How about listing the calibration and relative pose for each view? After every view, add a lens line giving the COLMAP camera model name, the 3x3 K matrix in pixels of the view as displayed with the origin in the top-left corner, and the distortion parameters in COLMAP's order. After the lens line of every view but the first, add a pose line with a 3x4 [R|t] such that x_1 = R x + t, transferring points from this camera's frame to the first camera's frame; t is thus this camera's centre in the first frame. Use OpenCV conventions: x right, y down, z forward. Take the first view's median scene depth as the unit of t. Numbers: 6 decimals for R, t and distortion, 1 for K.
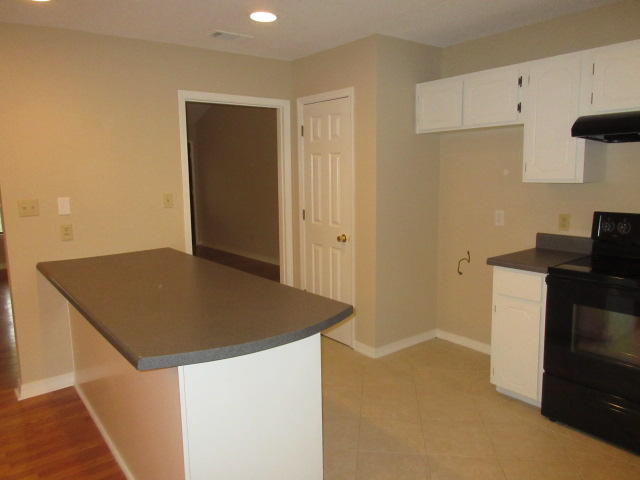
lens RADIAL K [[477.0, 0, 320.0], [0, 477.0, 240.0], [0, 0, 1]] dist [0.002437, -0.000815]
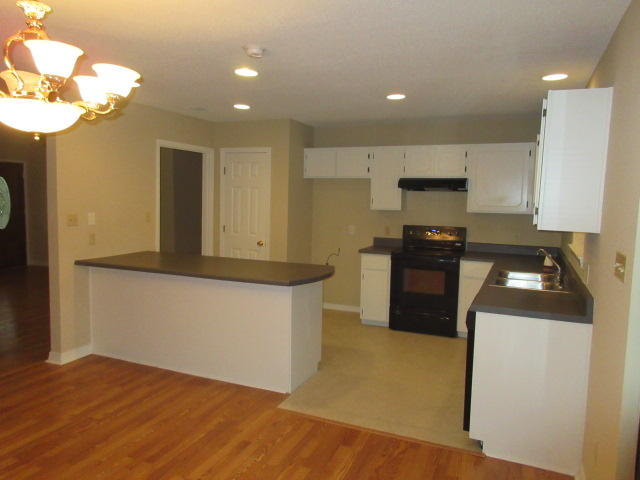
lens RADIAL K [[477.0, 0, 320.0], [0, 477.0, 240.0], [0, 0, 1]] dist [0.002437, -0.000815]
pose [[0.875653, -0.007667, 0.482880, -0.618780], [0.034421, 0.998322, -0.046568, 0.074962], [-0.481713, 0.057399, 0.874447, -0.502035]]
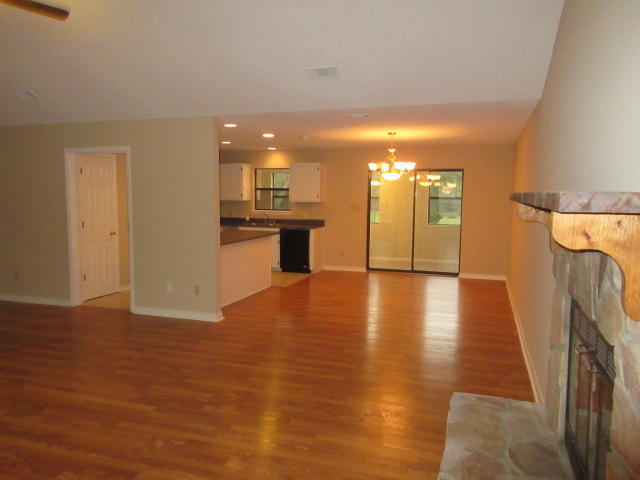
lens RADIAL K [[472.8, 0, 318.0], [0, 472.8, 239.8], [0, 0, 1]] dist [0.003387, -0.000190]
pose [[-0.541539, -0.065985, 0.838082, -2.253639], [0.131126, 0.978083, 0.161736, -0.201894], [-0.830386, 0.197481, -0.521018, 1.532267]]
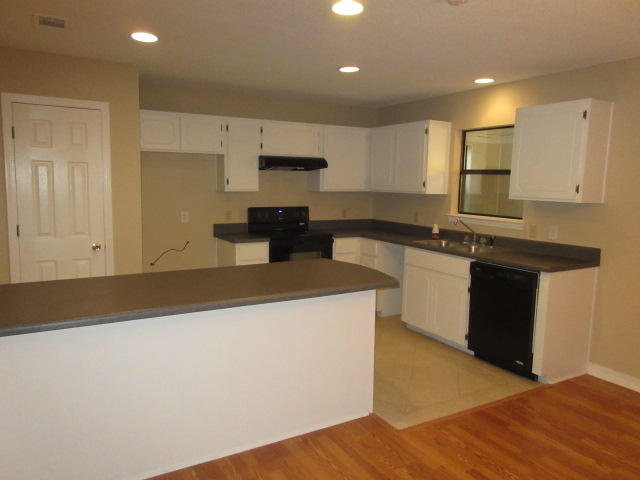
lens RADIAL K [[477.0, 0, 320.0], [0, 477.0, 240.0], [0, 0, 1]] dist [0.002437, -0.000815]
pose [[0.130491, -0.100718, 0.986320, -1.056221], [0.128563, 0.988146, 0.083895, -0.051115], [-0.983079, 0.115857, 0.141893, 0.464685]]
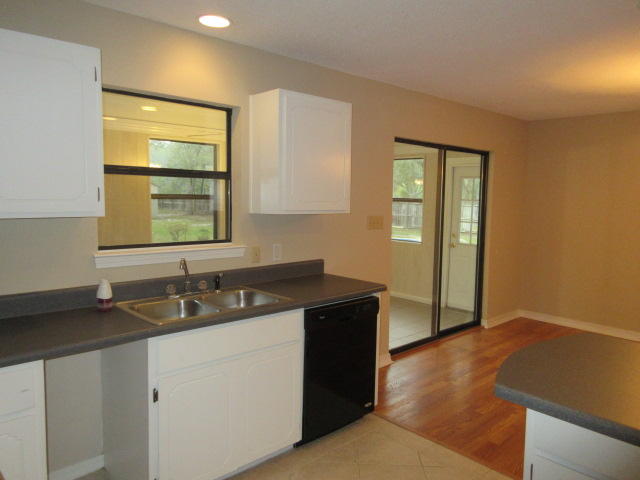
lens RADIAL K [[477.0, 0, 320.0], [0, 477.0, 240.0], [0, 0, 1]] dist [0.002437, -0.000815]
pose [[-0.996209, 0.010159, -0.086393, 0.250435], [-0.011315, 0.969585, 0.244492, -0.162367], [0.086249, 0.244543, -0.965795, 1.024276]]
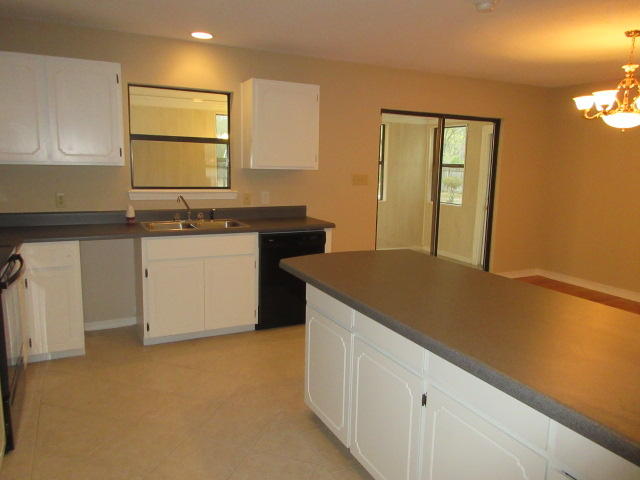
lens RADIAL K [[464.5, 0, 318.1], [0, 464.5, 243.1], [0, 0, 1]] dist [0.003064, 0.000061]
pose [[-0.981828, -0.034248, 0.186657, -0.156613], [0.025795, 0.950367, 0.310061, -0.178870], [-0.188011, 0.309241, -0.932213, 1.319187]]
